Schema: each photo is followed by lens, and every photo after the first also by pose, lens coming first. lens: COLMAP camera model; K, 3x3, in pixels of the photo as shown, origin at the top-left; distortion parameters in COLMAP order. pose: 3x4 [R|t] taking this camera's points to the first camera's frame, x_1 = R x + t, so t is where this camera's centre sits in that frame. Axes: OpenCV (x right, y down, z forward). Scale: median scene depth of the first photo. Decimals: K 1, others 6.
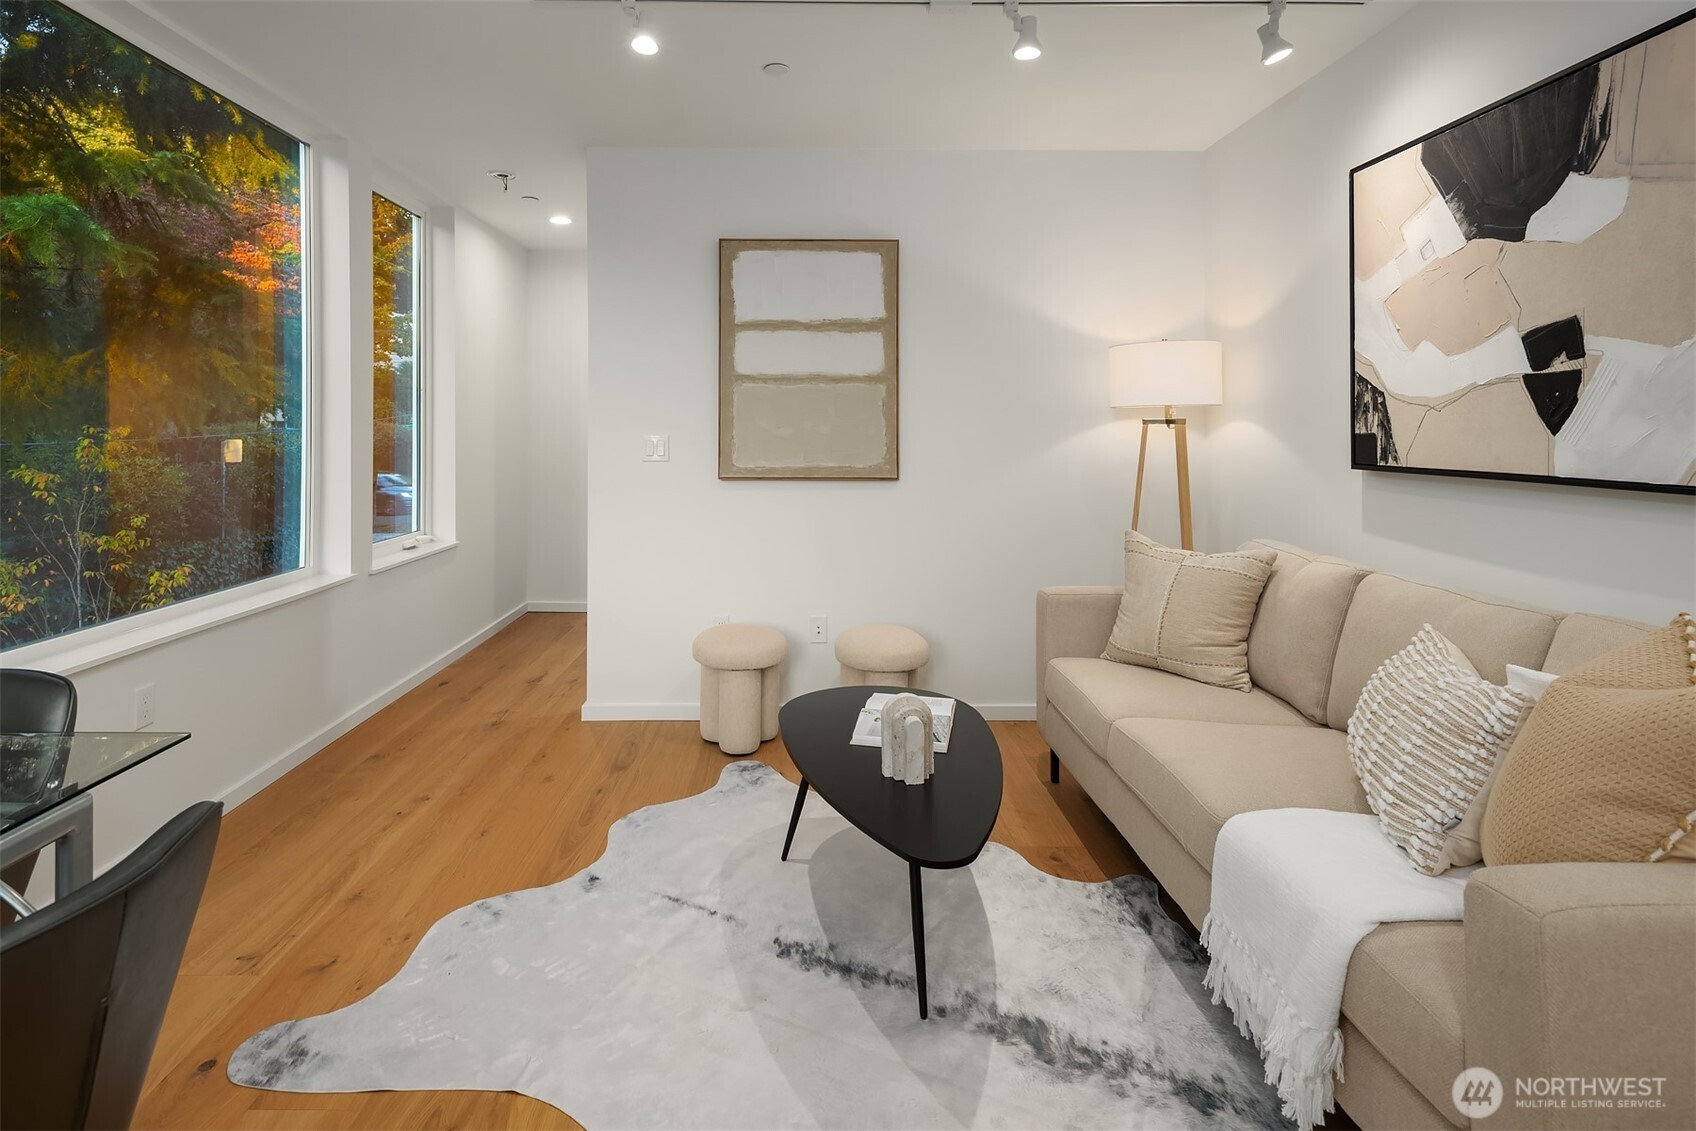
lens RADIAL K [[853.5, 0, 791.7], [0, 853.5, 414.4], [0, 0, 1]] dist [0.007874, -0.009236]
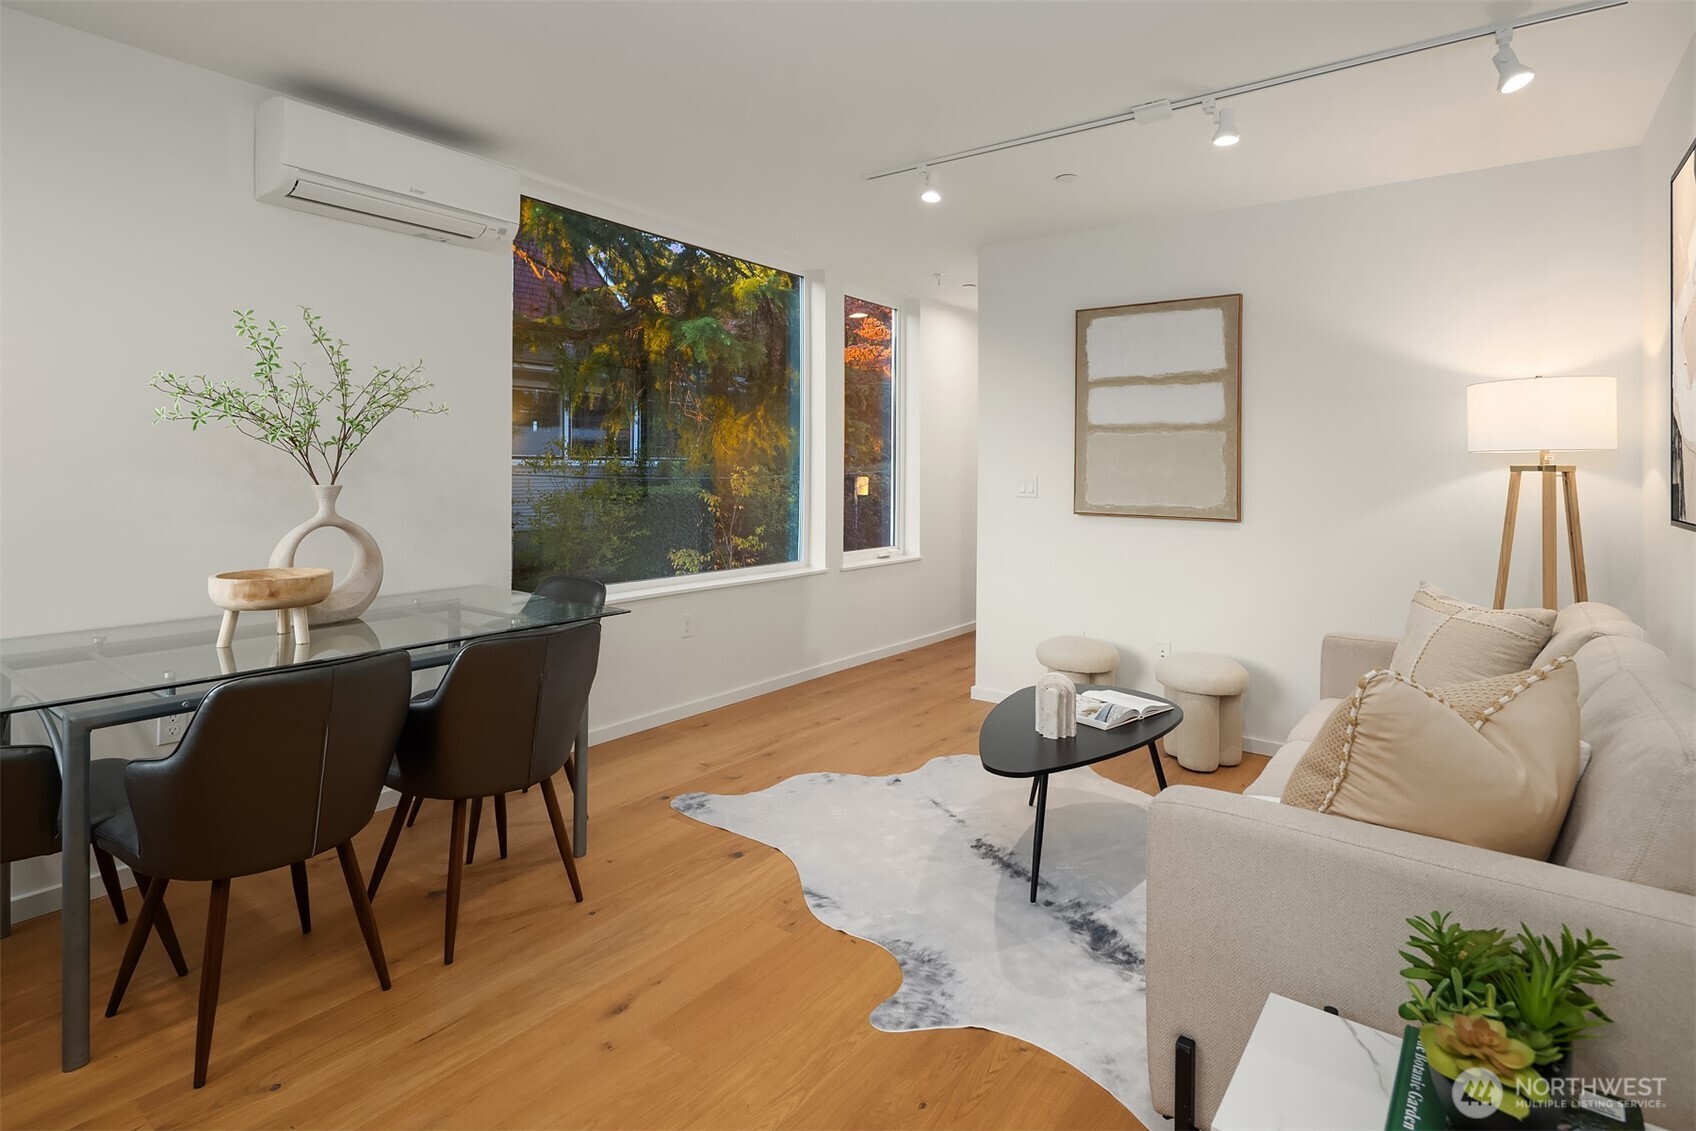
lens RADIAL K [[853.5, 0, 825.9], [0, 853.5, 449.3], [0, 0, 1]] dist [0.007874, -0.009236]
pose [[0.792493, -0.003368, -0.609872, 0.526141], [-0.002302, 0.999961, -0.008514, -0.003682], [0.609877, 0.008151, 0.792454, -0.210502]]
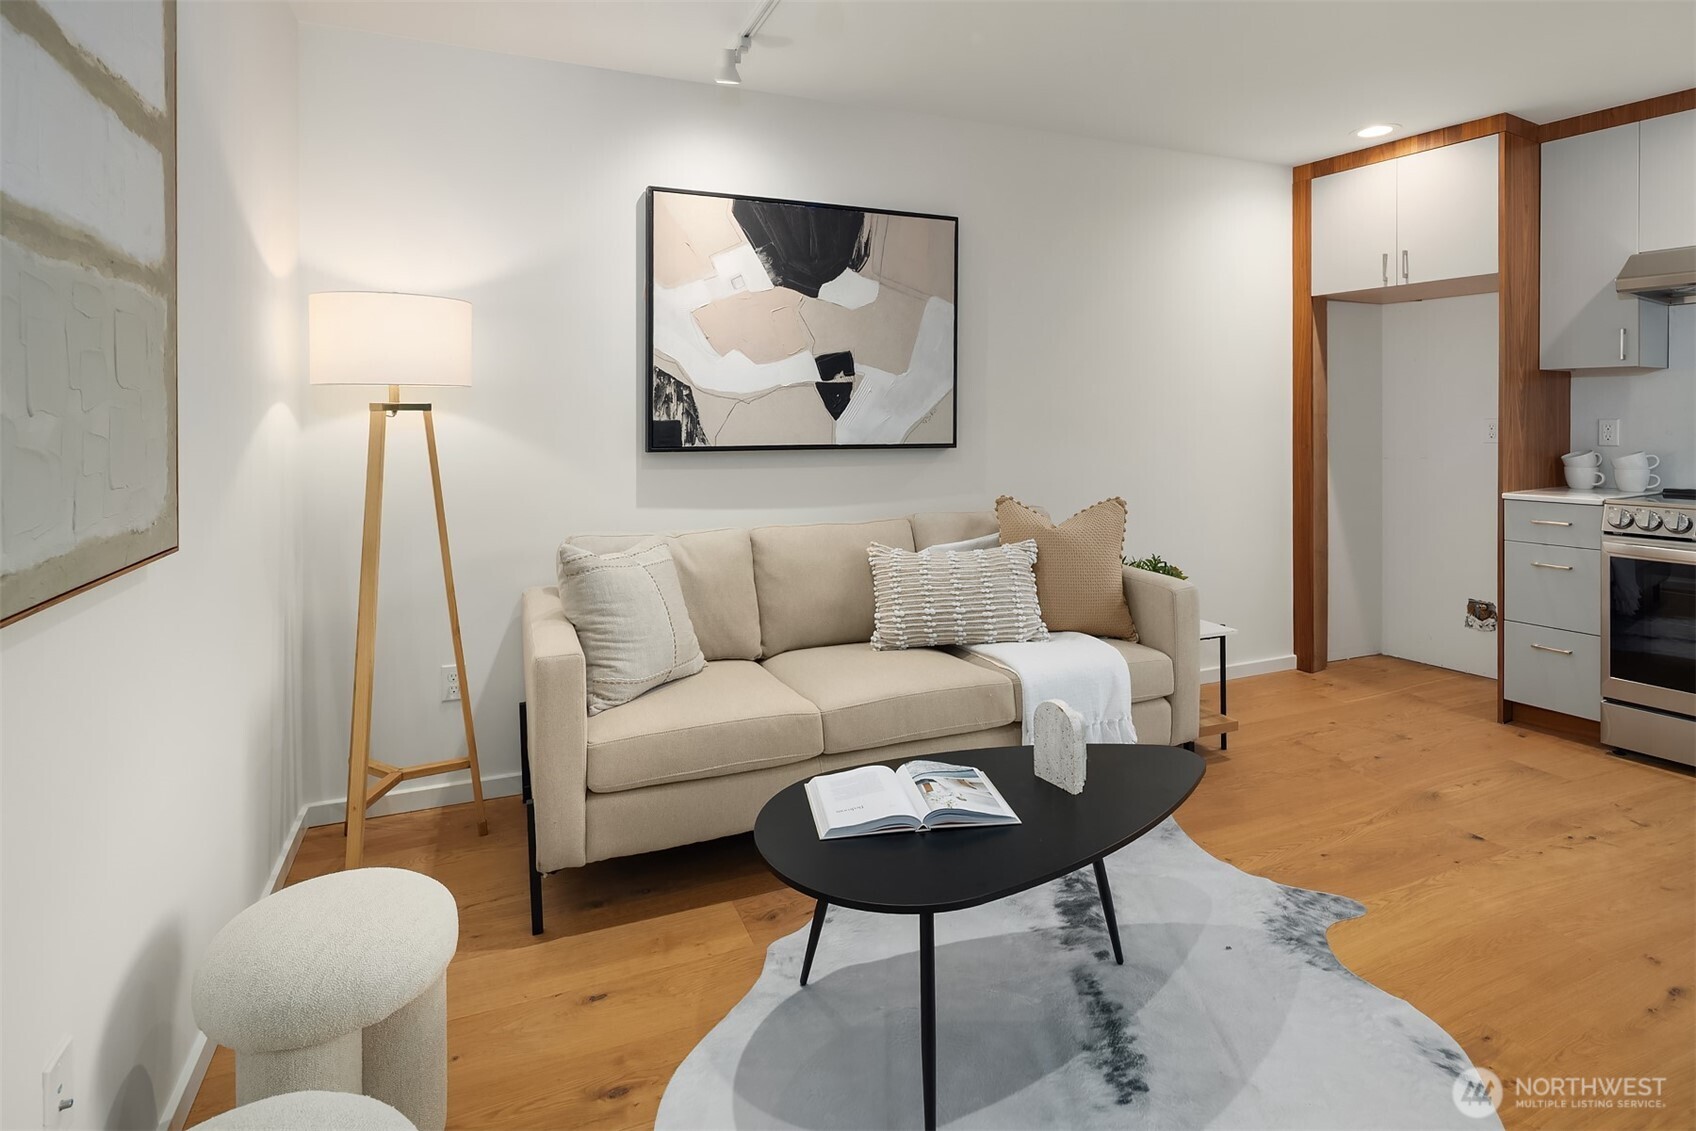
lens RADIAL K [[853.5, 0, 840.7], [0, 853.5, 423.6], [0, 0, 1]] dist [0.007874, -0.009236]
pose [[-0.394484, -0.004190, 0.918893, -0.498506], [-0.012293, 0.999924, -0.000718, 0.024743], [-0.918821, -0.011579, -0.394505, 1.266081]]
